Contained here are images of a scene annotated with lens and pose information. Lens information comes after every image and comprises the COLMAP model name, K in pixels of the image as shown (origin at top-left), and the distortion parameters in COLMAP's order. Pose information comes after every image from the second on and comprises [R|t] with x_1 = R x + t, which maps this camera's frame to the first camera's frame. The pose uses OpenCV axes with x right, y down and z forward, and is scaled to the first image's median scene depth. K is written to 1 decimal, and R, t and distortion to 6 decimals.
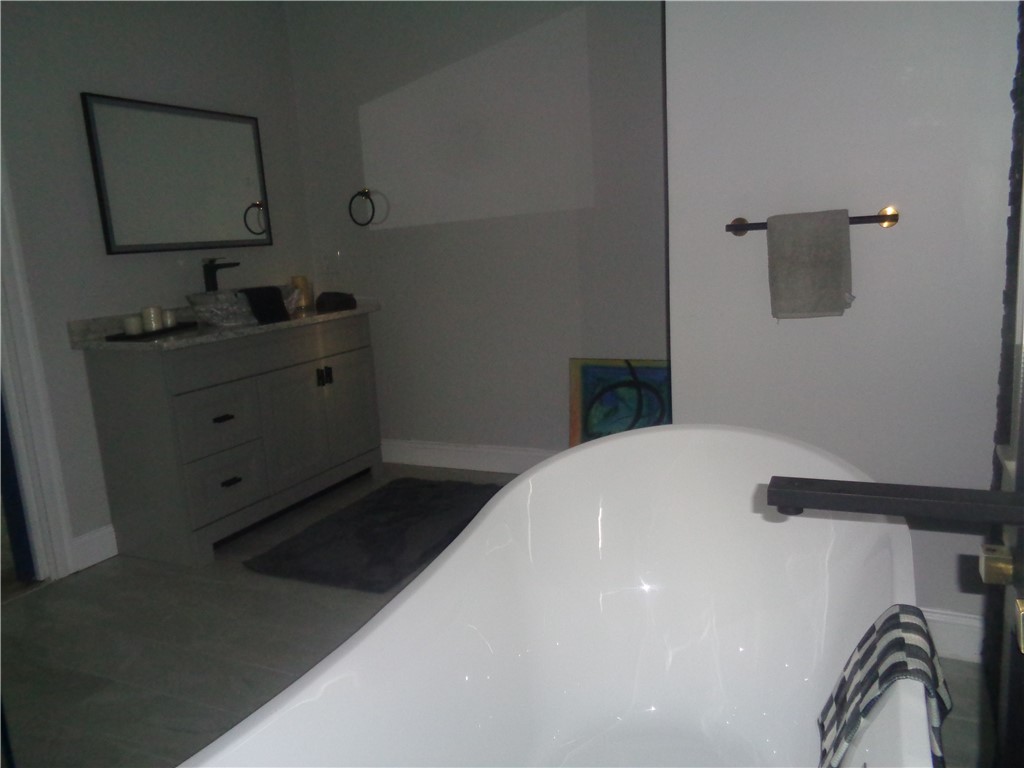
lens RADIAL K [[773.7, 0, 516.7], [0, 773.7, 384.4], [0, 0, 1]] dist [0.028796, -0.011005]
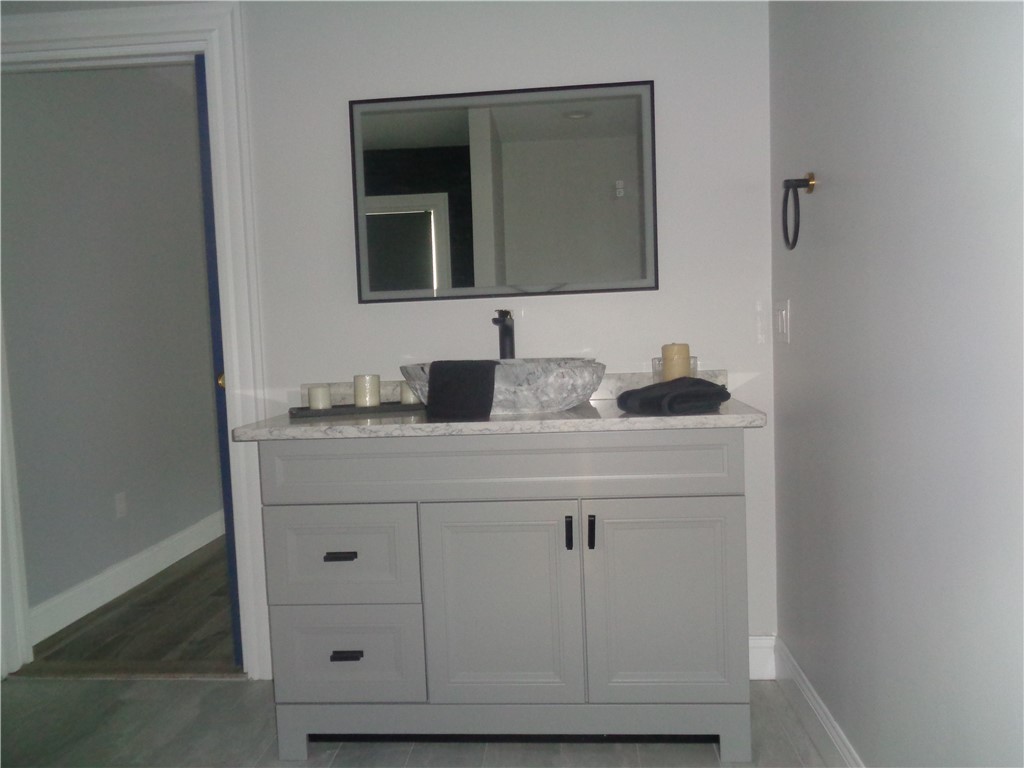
lens RADIAL K [[773.7, 0, 516.7], [0, 773.7, 384.4], [0, 0, 1]] dist [0.028796, -0.011005]
pose [[0.352232, 0.107033, -0.929772, 0.256842], [-0.159129, 0.985823, 0.053201, -0.152335], [0.922285, 0.129214, 0.364271, 0.861074]]
